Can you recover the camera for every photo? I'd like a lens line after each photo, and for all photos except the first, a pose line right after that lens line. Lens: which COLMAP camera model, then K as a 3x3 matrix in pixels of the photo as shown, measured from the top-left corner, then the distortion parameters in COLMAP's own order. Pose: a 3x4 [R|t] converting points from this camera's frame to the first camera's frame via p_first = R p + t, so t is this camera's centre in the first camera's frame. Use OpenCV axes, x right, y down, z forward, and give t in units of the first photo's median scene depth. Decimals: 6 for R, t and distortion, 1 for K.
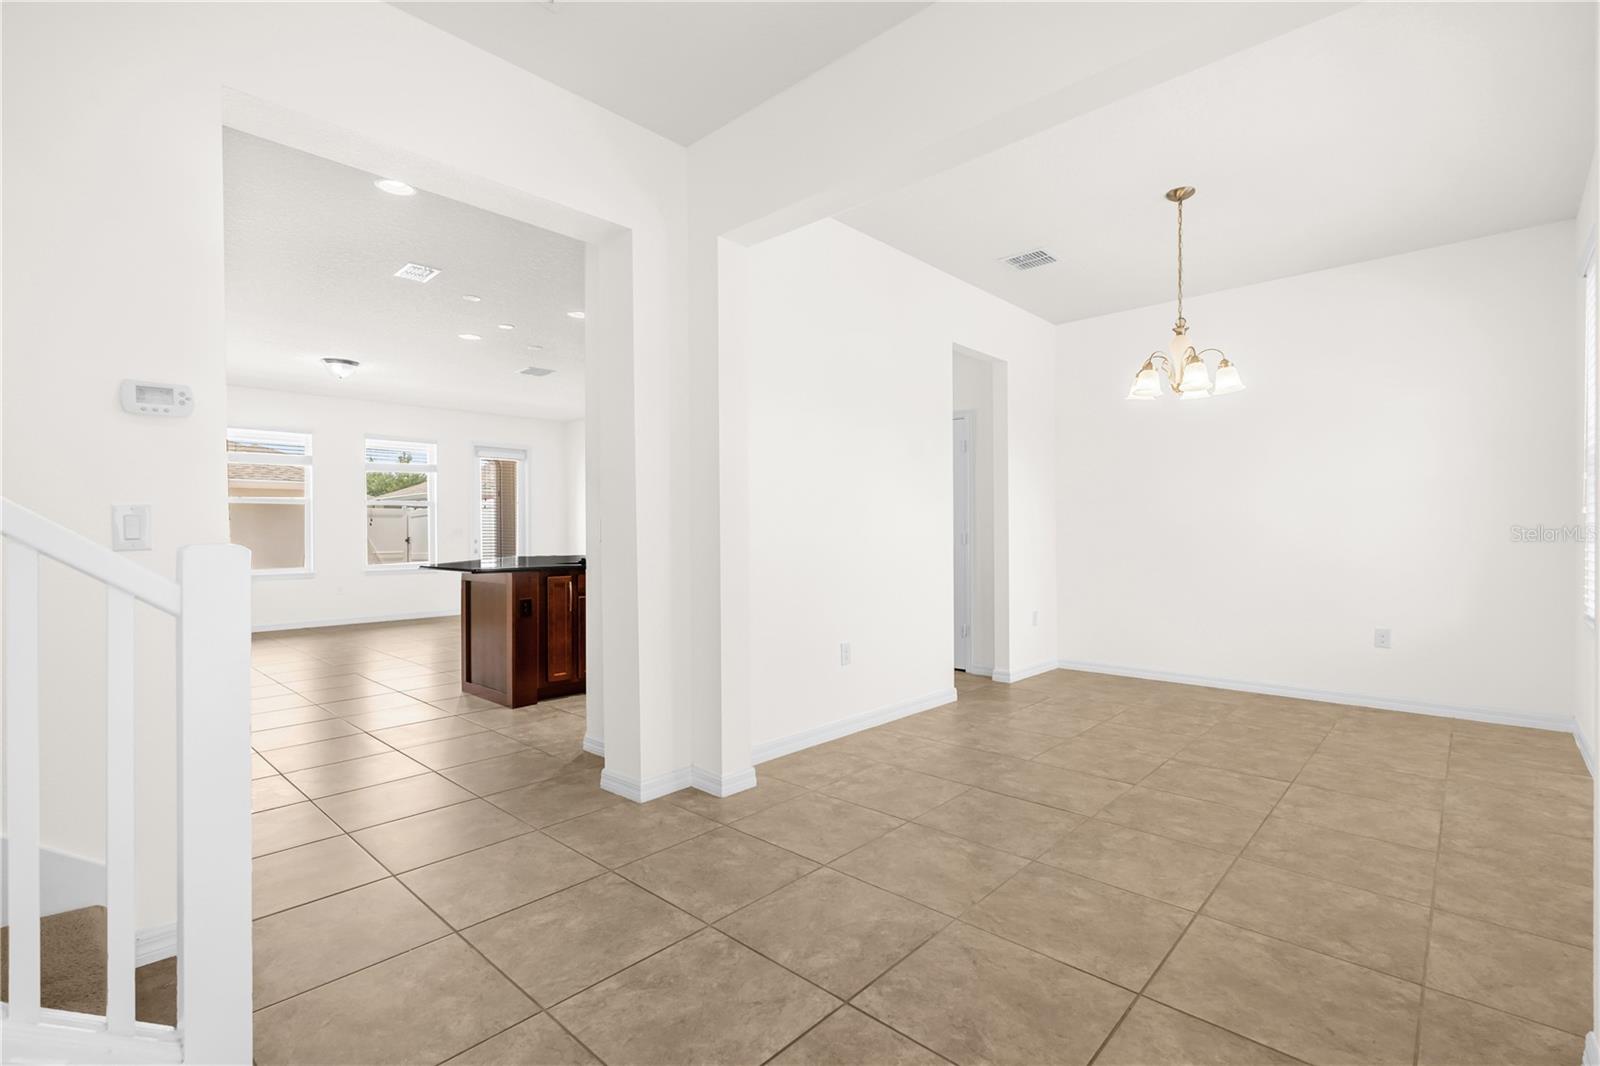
lens RADIAL K [[724.5, 0, 798.0], [0, 724.5, 531.0], [0, 0, 1]] dist [-0.001500, 0.000503]
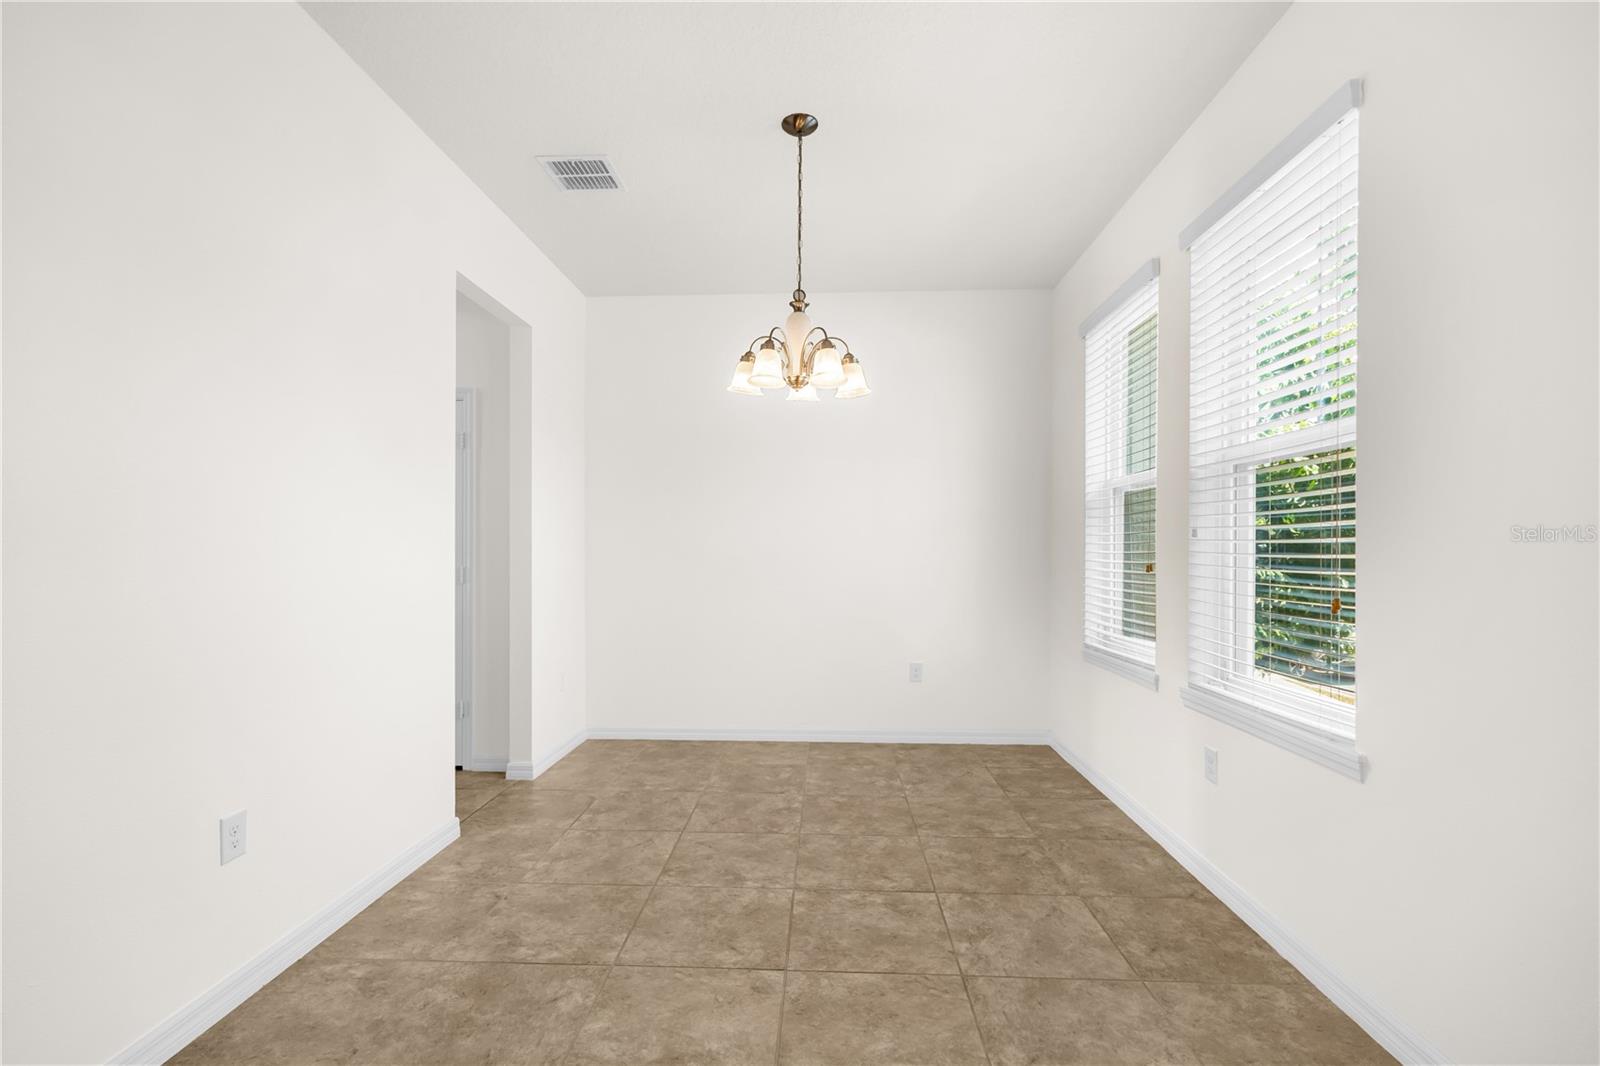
lens RADIAL K [[718.9, 0, 793.2], [0, 718.9, 547.5], [0, 0, 1]] dist [-0.000625, -0.000995]
pose [[0.761449, 0.007693, 0.648179, 0.044130], [-0.006596, 0.999970, -0.004120, -0.024655], [-0.648191, -0.001138, 0.761477, 0.455733]]
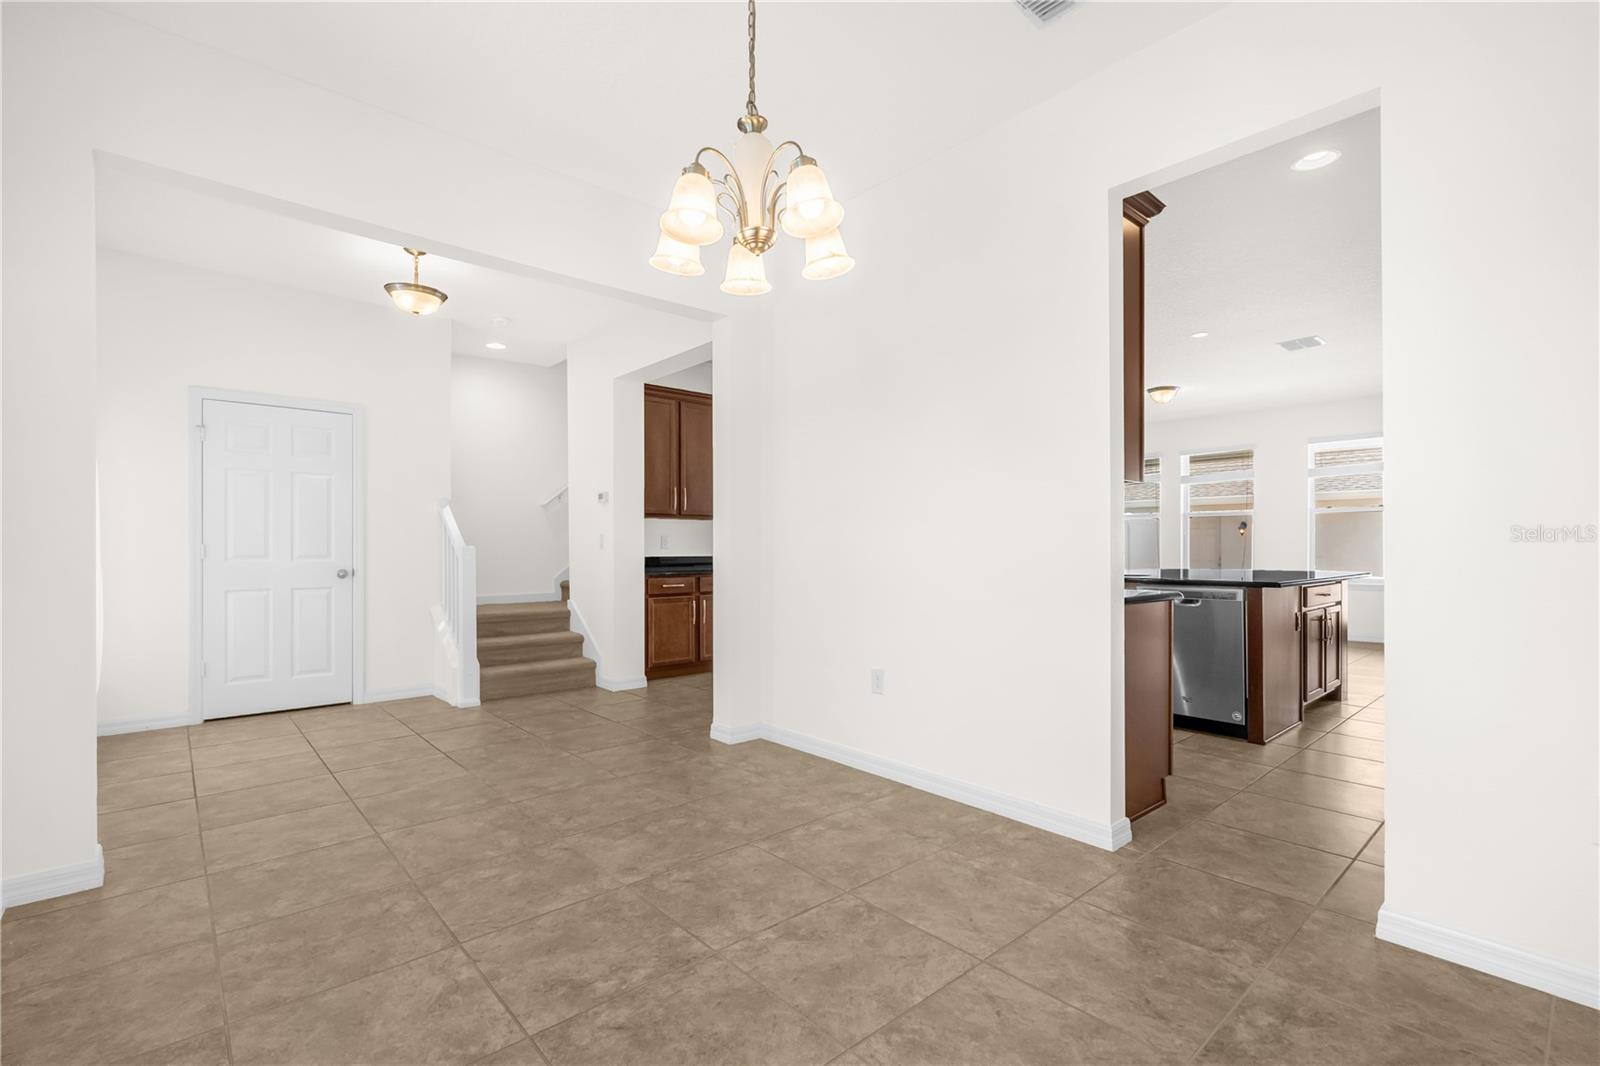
lens RADIAL K [[718.9, 0, 793.2], [0, 718.9, 547.5], [0, 0, 1]] dist [-0.000625, -0.000995]
pose [[-0.098667, 0.003793, -0.995113, 1.051146], [0.003304, 0.999988, 0.003484, 0.009402], [0.995115, -0.002945, -0.098678, 1.120324]]
